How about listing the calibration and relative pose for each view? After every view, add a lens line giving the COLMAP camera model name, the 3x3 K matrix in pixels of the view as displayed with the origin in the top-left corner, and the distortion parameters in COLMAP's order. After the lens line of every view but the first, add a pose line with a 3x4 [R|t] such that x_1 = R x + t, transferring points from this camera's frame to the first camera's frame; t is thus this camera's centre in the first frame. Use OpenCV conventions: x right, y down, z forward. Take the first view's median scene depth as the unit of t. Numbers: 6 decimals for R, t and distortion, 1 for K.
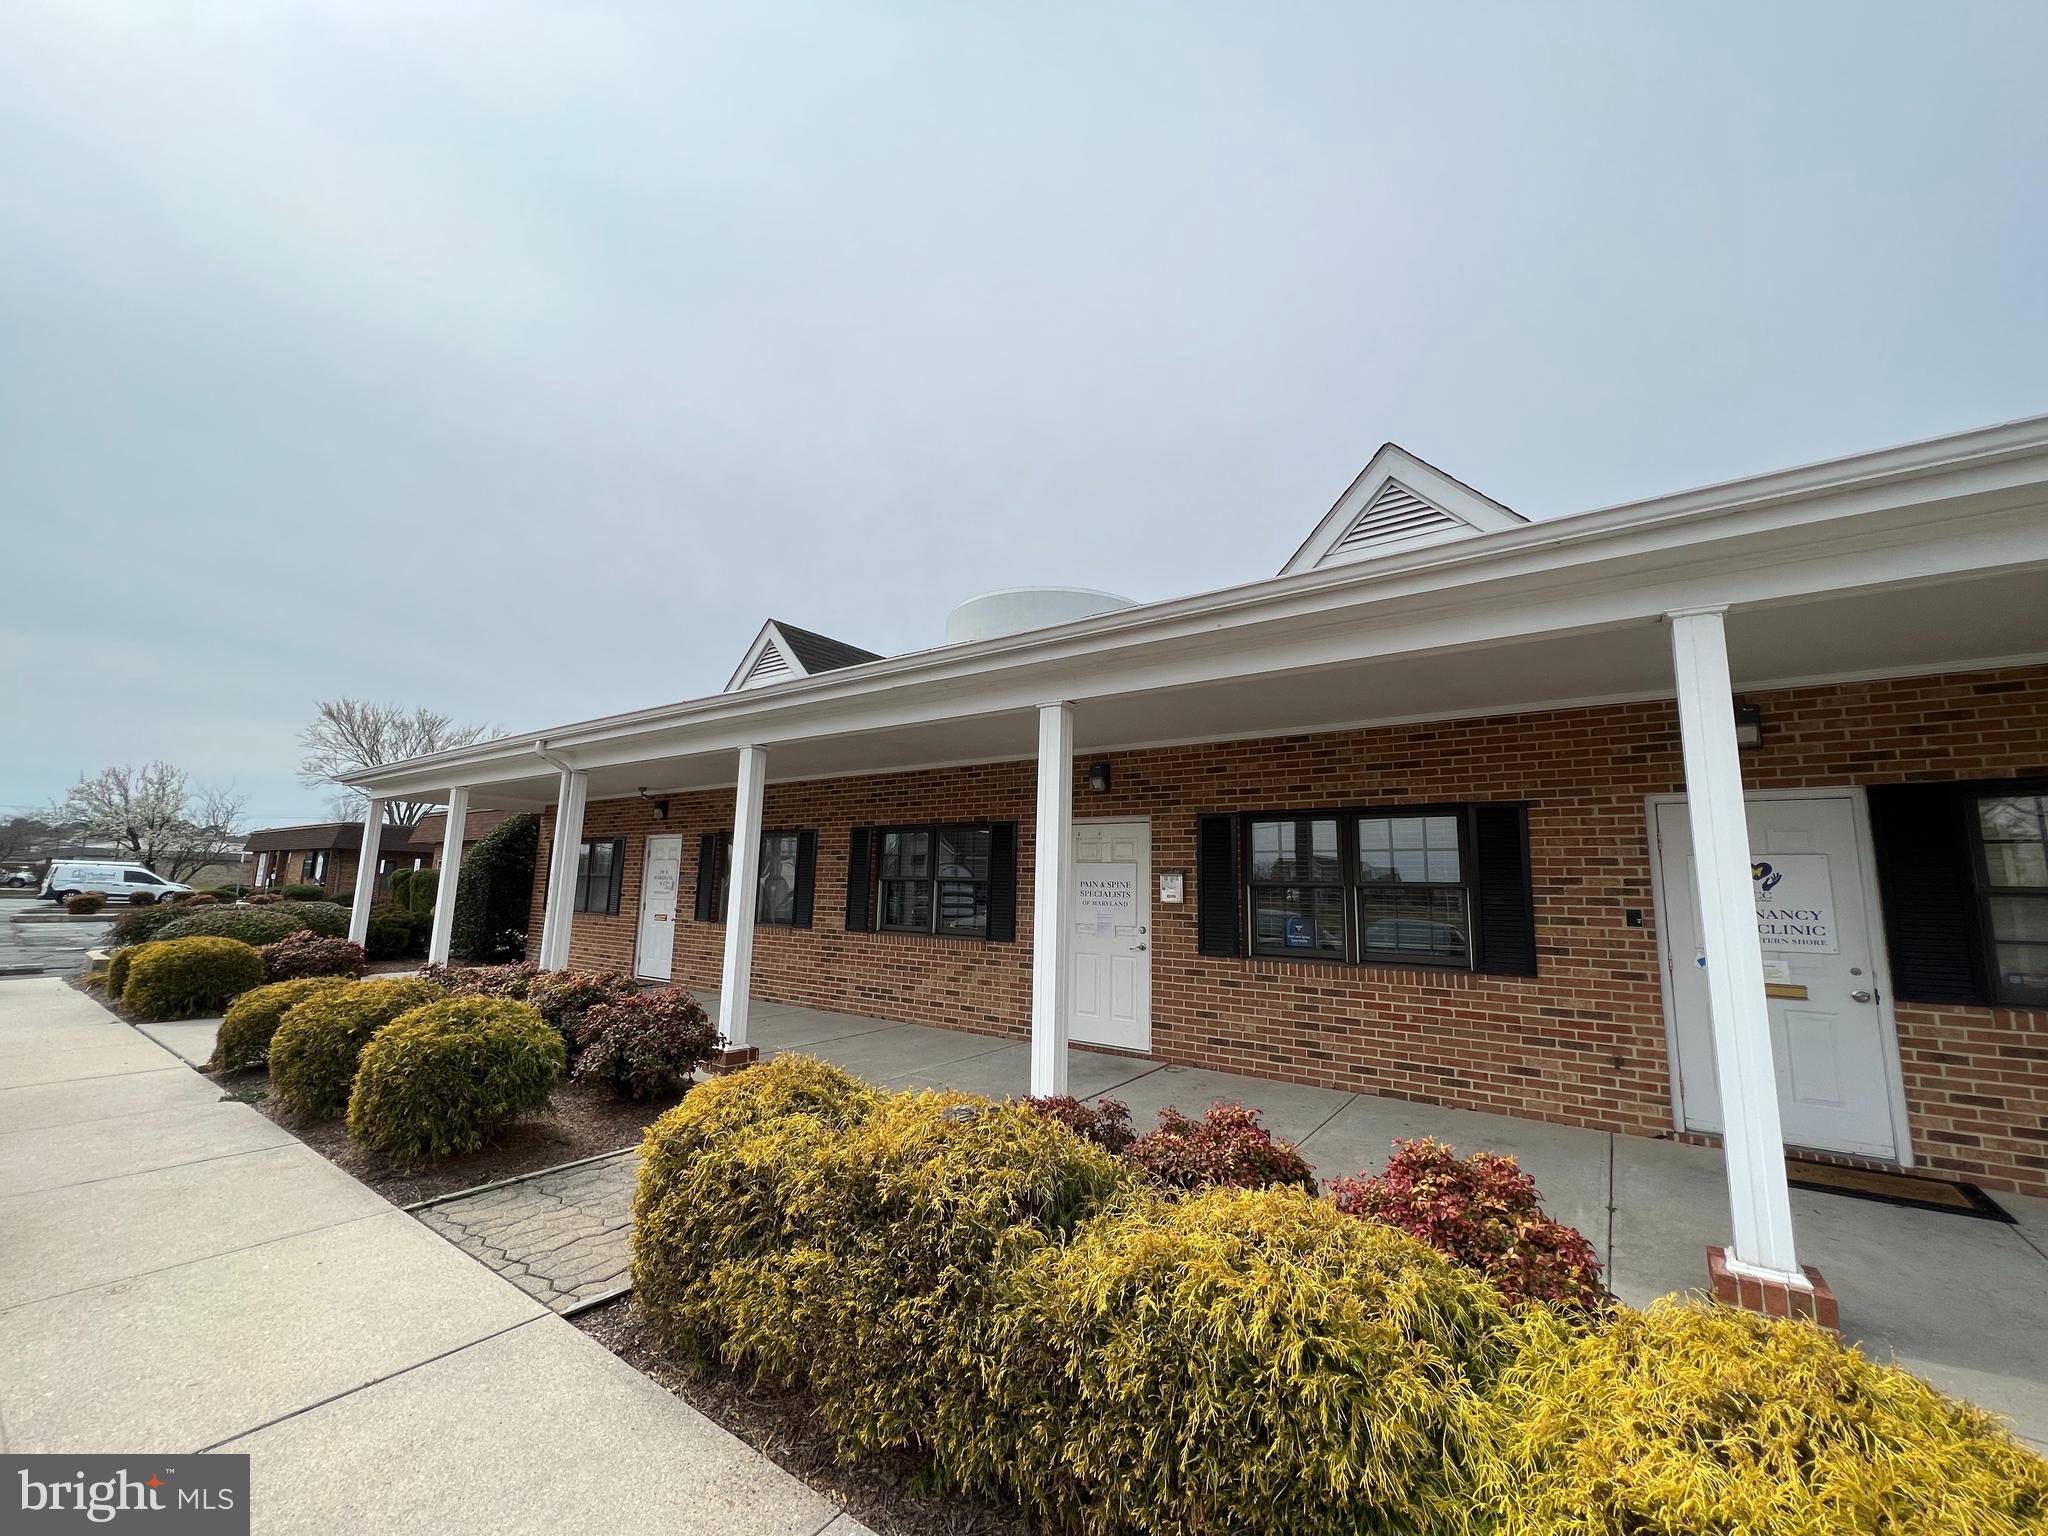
lens RADIAL K [[815.0, 0, 1025.2], [0, 815.0, 768.9], [0, 0, 1]] dist [-0.000949, -0.000052]
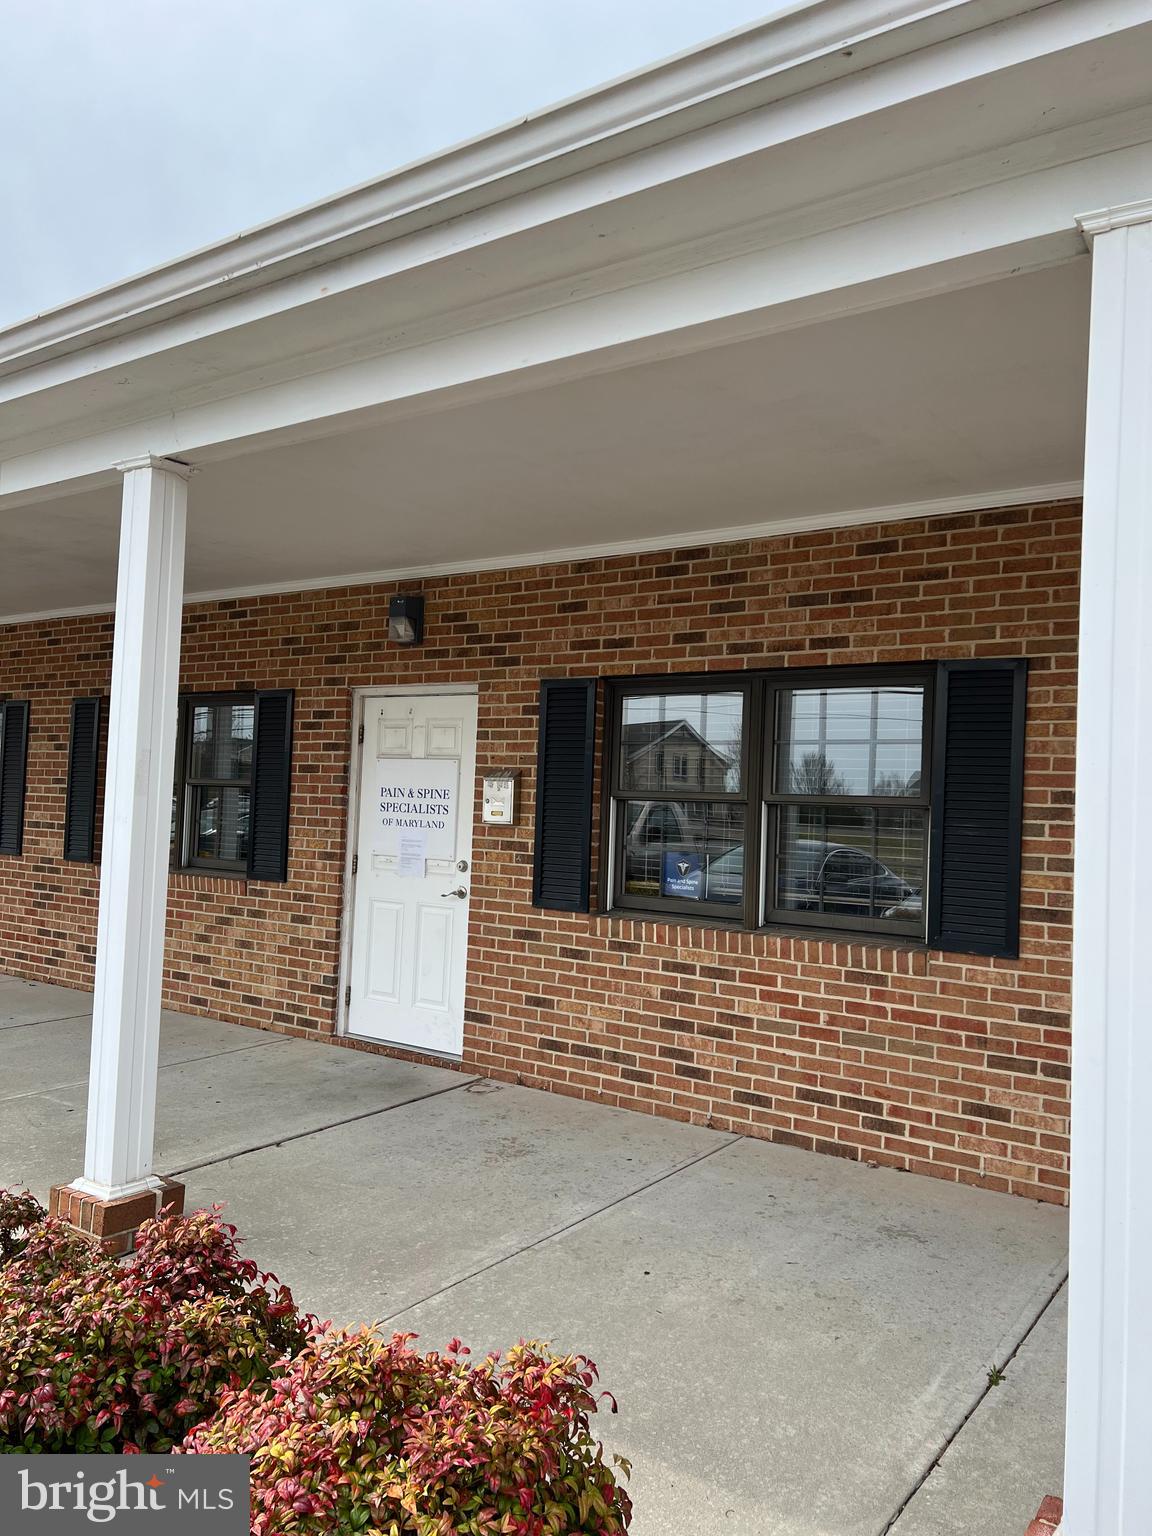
lens RADIAL K [[1156.8, 0, 569.5], [0, 1156.8, 771.2], [0, 0, 1]] dist [0.059951, -0.020642]
pose [[0.999858, 0.016295, -0.004234, 0.243624], [-0.015688, 0.993006, 0.117016, 0.022209], [0.006112, -0.116933, 0.993121, 0.139938]]
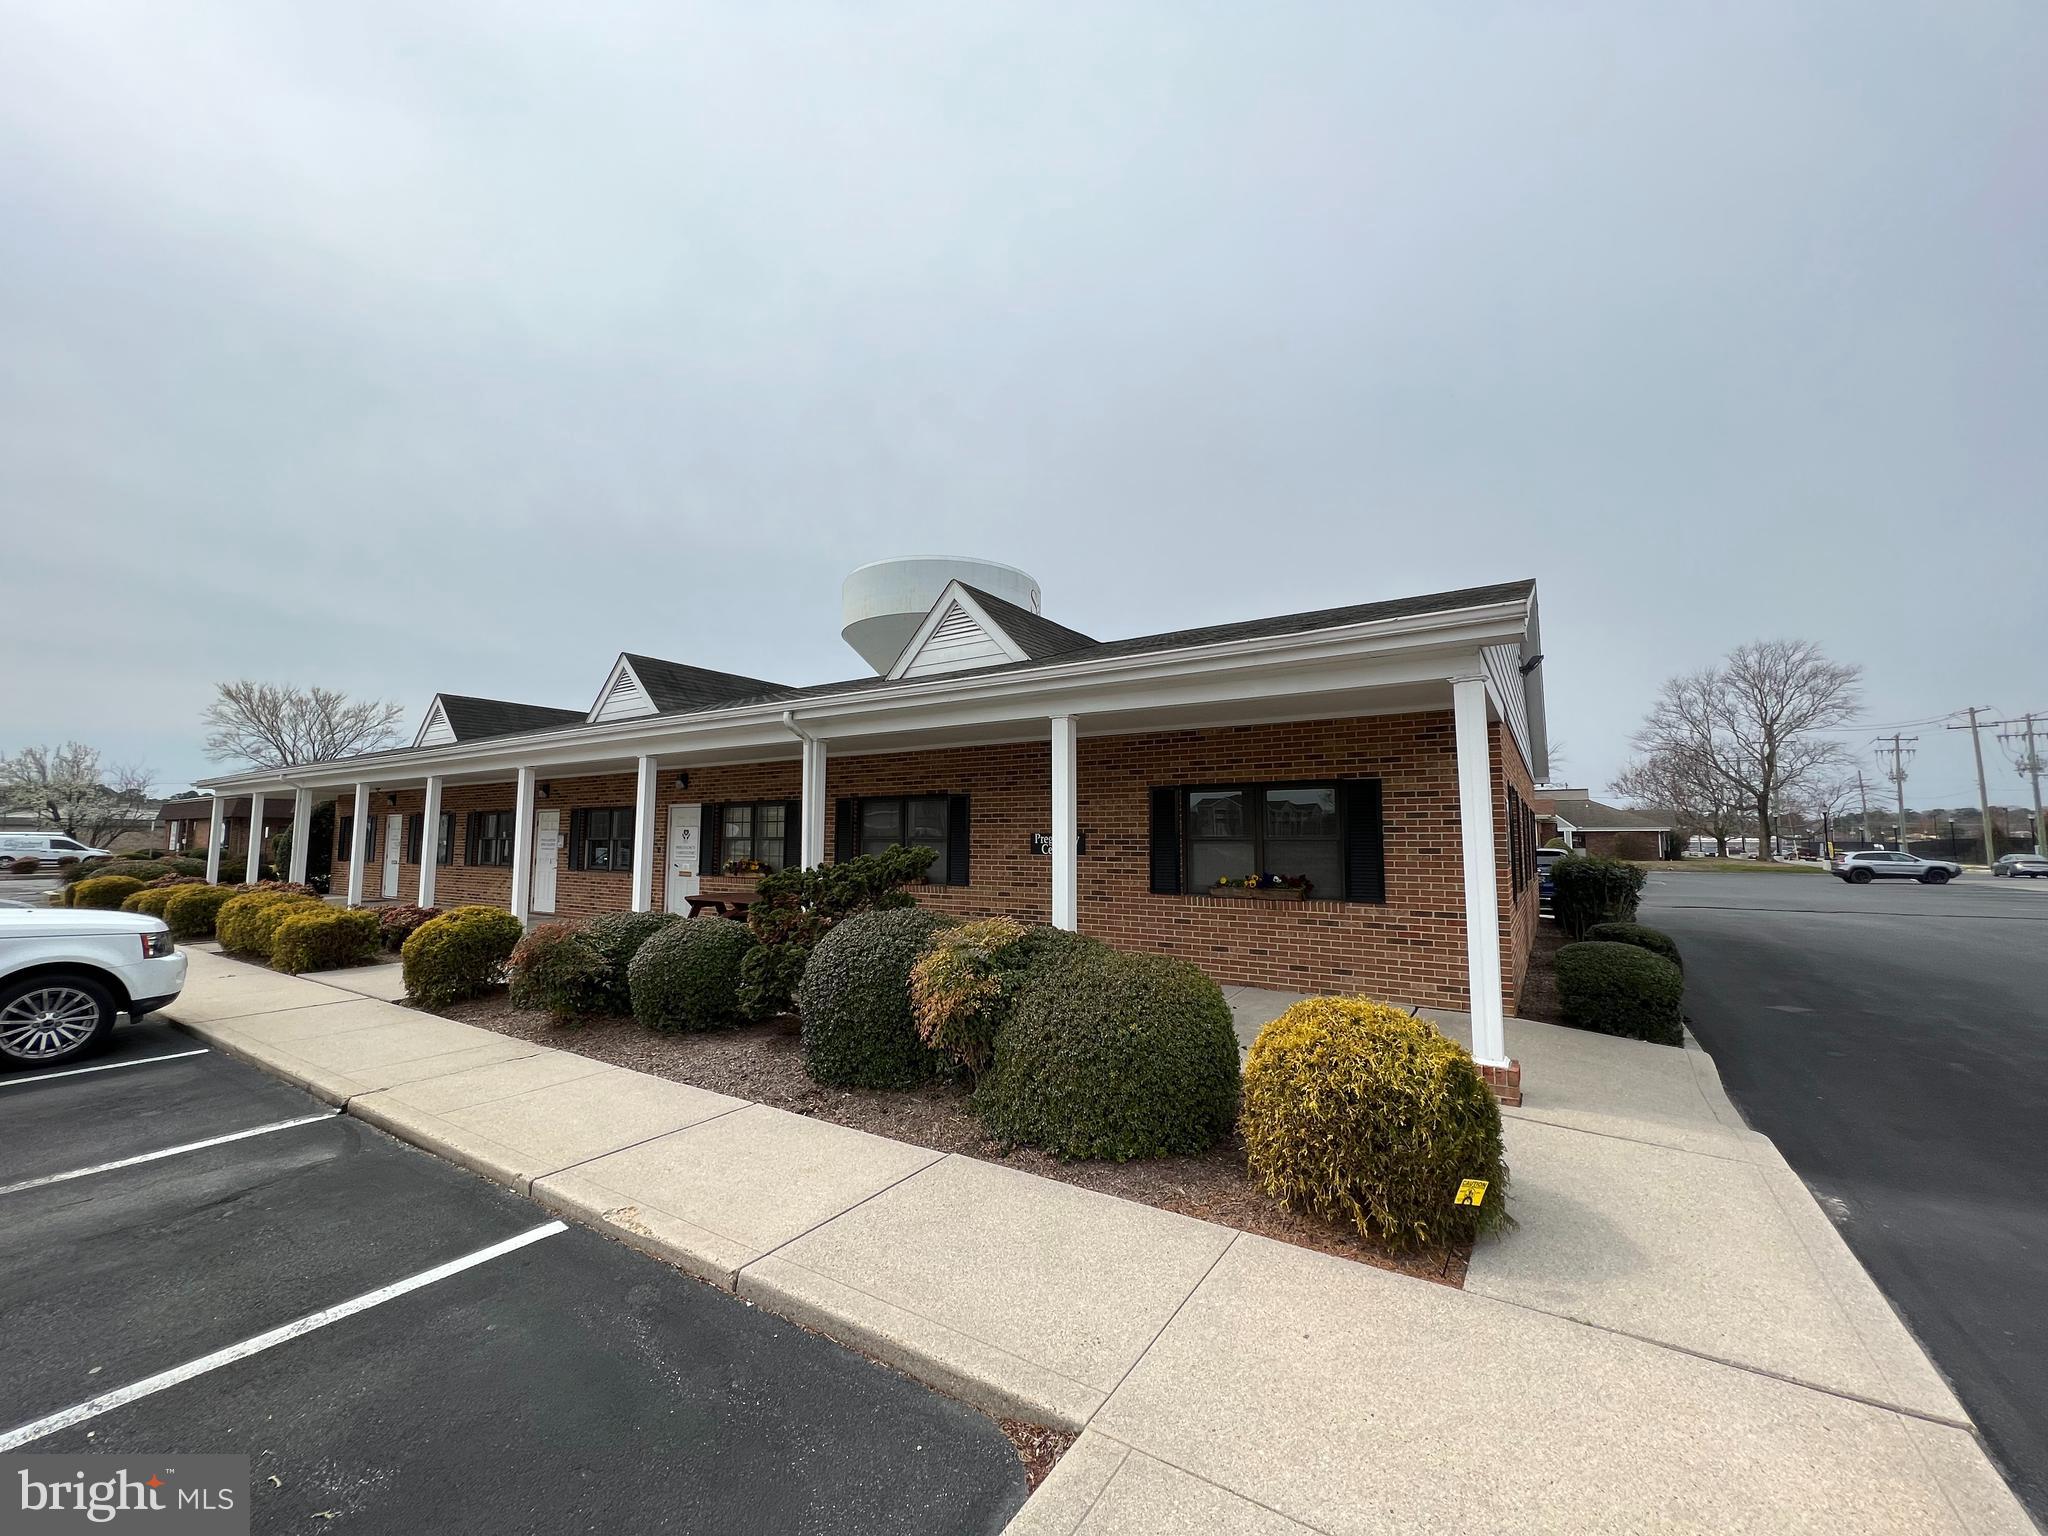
lens RADIAL K [[815.0, 0, 1024.7], [0, 815.0, 765.0], [0, 0, 1]] dist [-0.000949, -0.000052]
pose [[0.998663, -0.018102, 0.048413, 1.397447], [0.015070, 0.997946, 0.062270, -0.192276], [-0.049441, -0.061458, 0.996884, -1.340724]]
